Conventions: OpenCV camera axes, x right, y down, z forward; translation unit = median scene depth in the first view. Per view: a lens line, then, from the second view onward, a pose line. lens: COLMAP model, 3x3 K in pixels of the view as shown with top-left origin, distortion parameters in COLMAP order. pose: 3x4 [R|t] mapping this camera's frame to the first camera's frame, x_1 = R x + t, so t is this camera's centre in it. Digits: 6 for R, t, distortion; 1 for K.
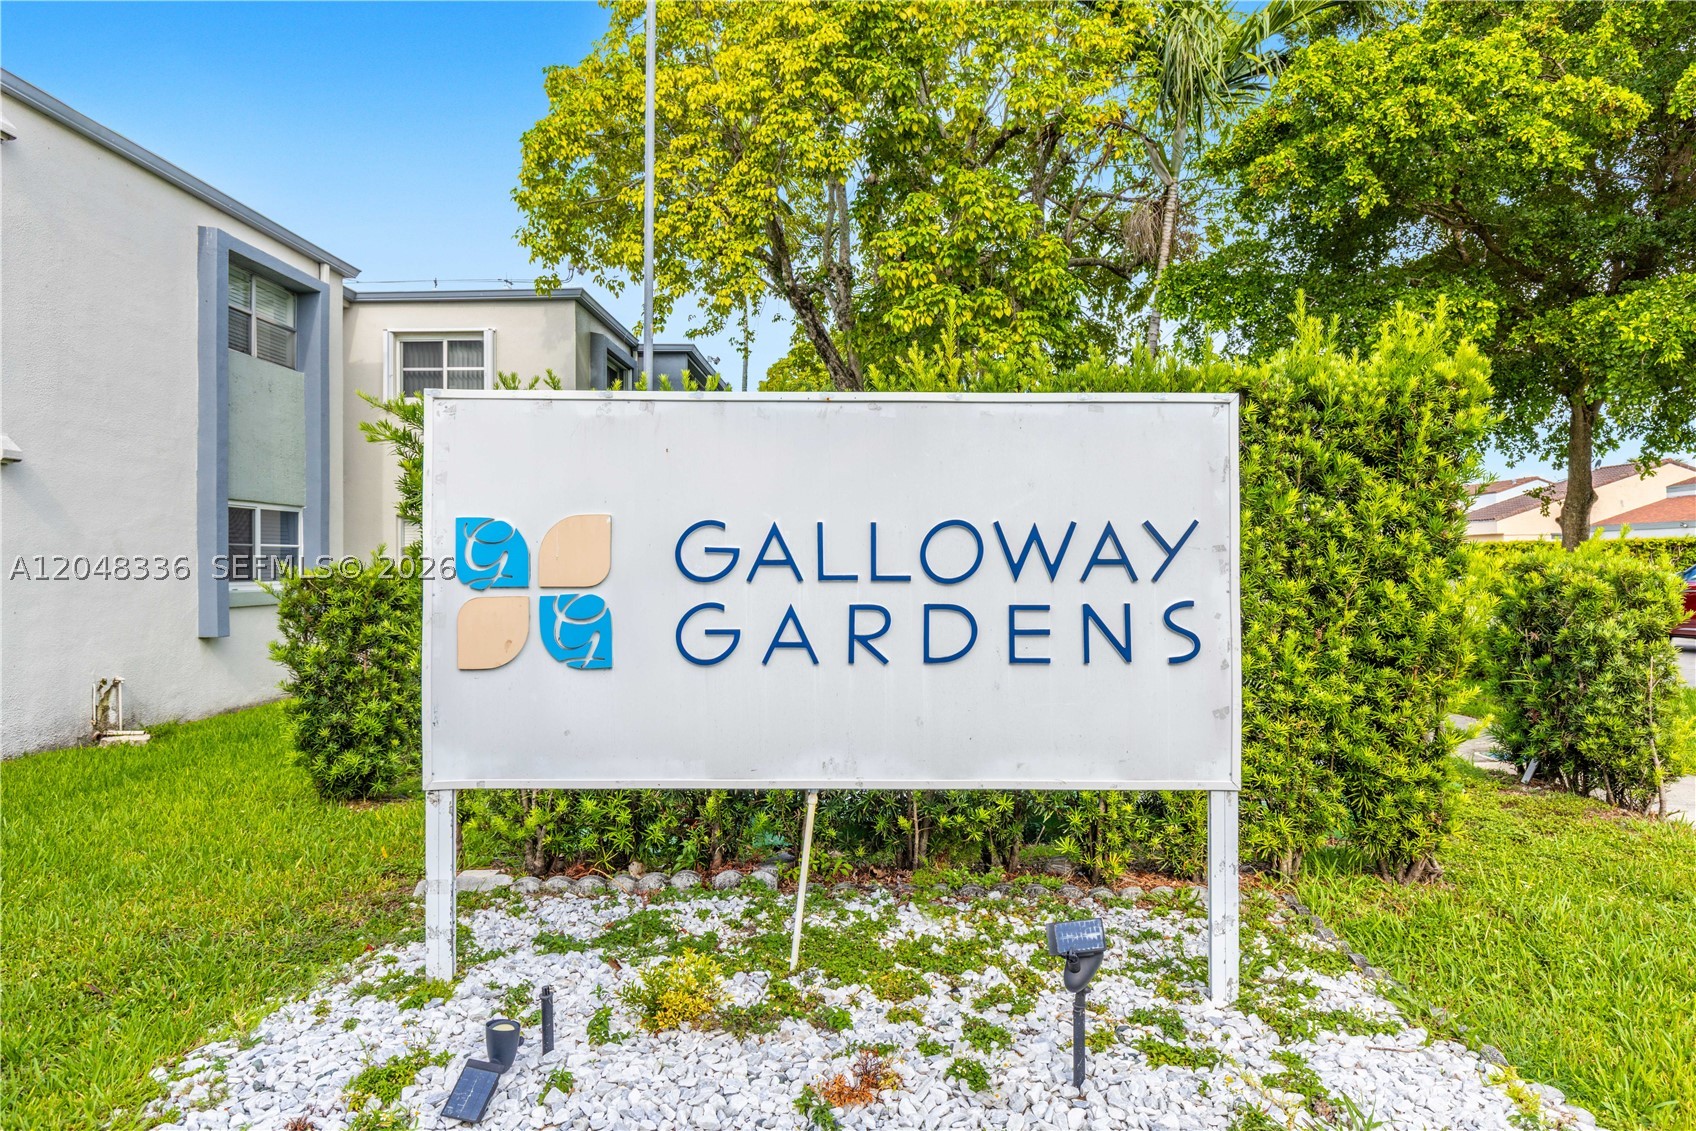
lens RADIAL K [[1092.3, 0, 848.0], [0, 1092.3, 565.5], [0, 0, 1]] dist [-0.006070, 0.002277]
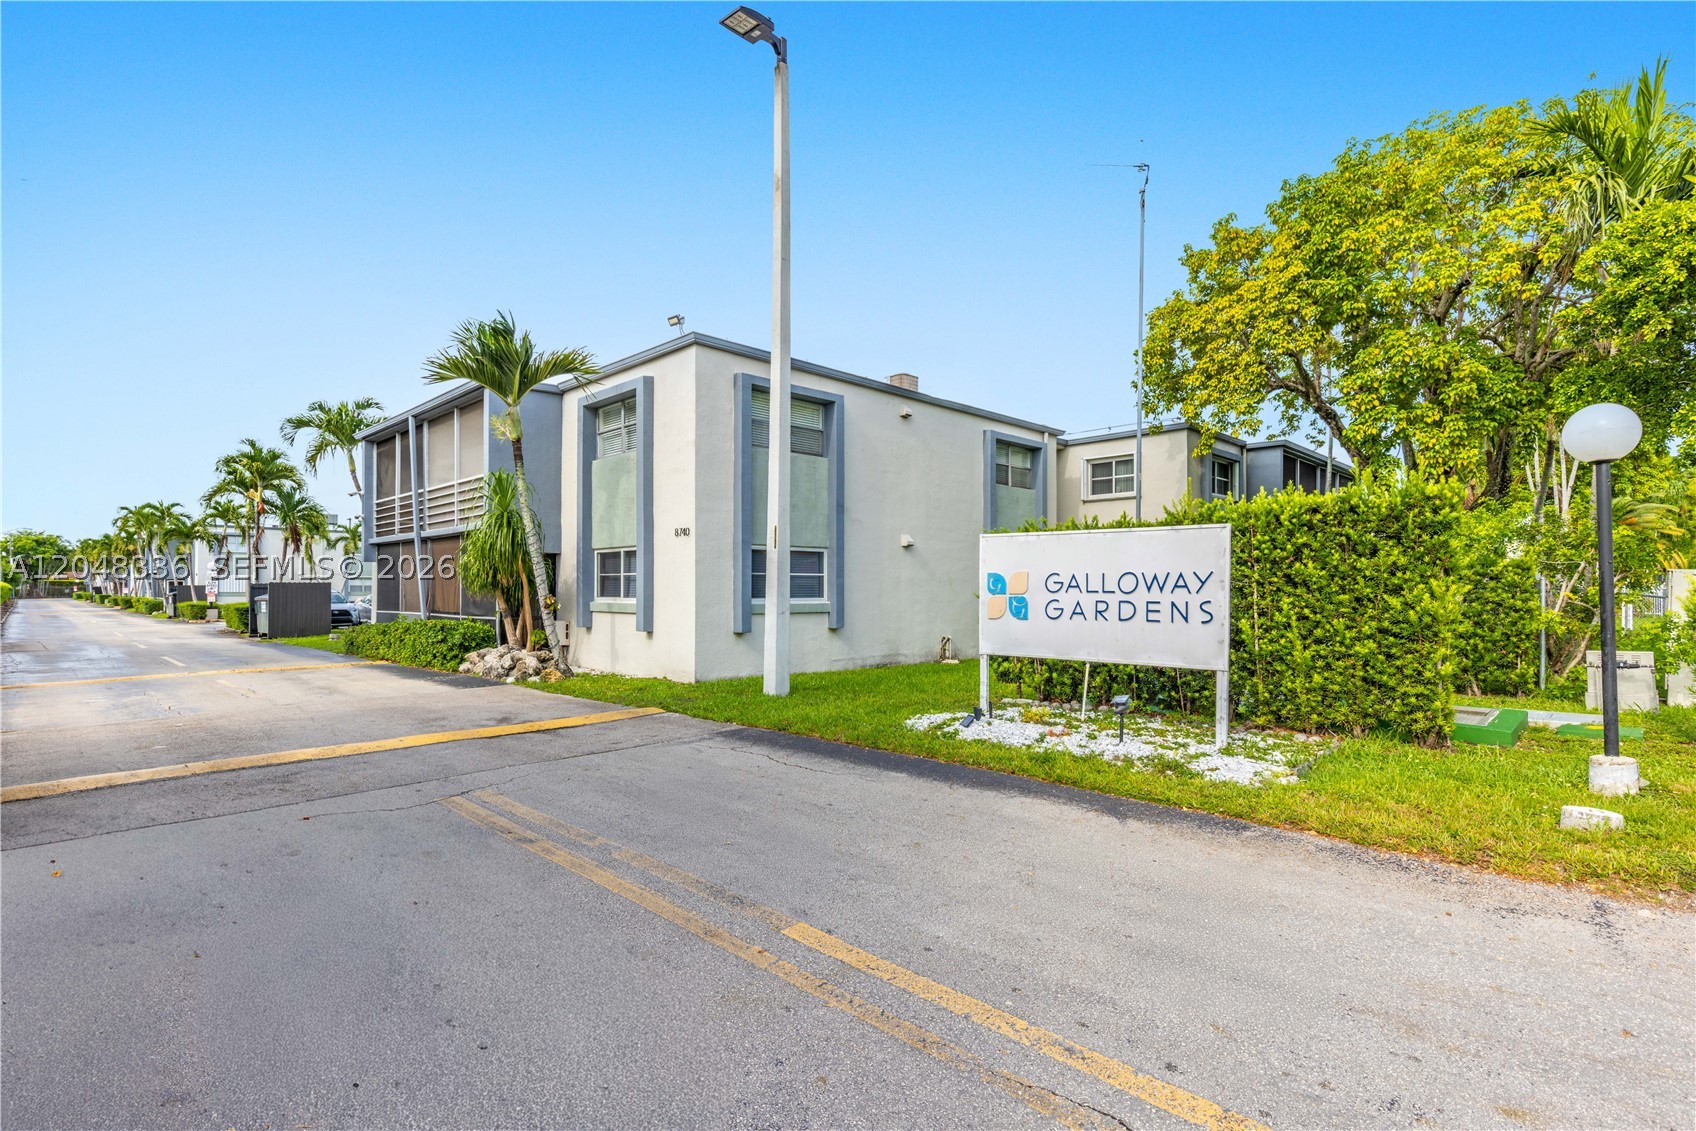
lens RADIAL K [[817.4, 0, 850.8], [0, 817.4, 591.6], [0, 0, 1]] dist [-0.000100, -0.000026]
pose [[0.718374, 0.004929, -0.695639, 1.073277], [-0.002617, 0.999987, 0.004383, 0.003346], [0.695652, -0.001328, 0.718378, -1.078493]]
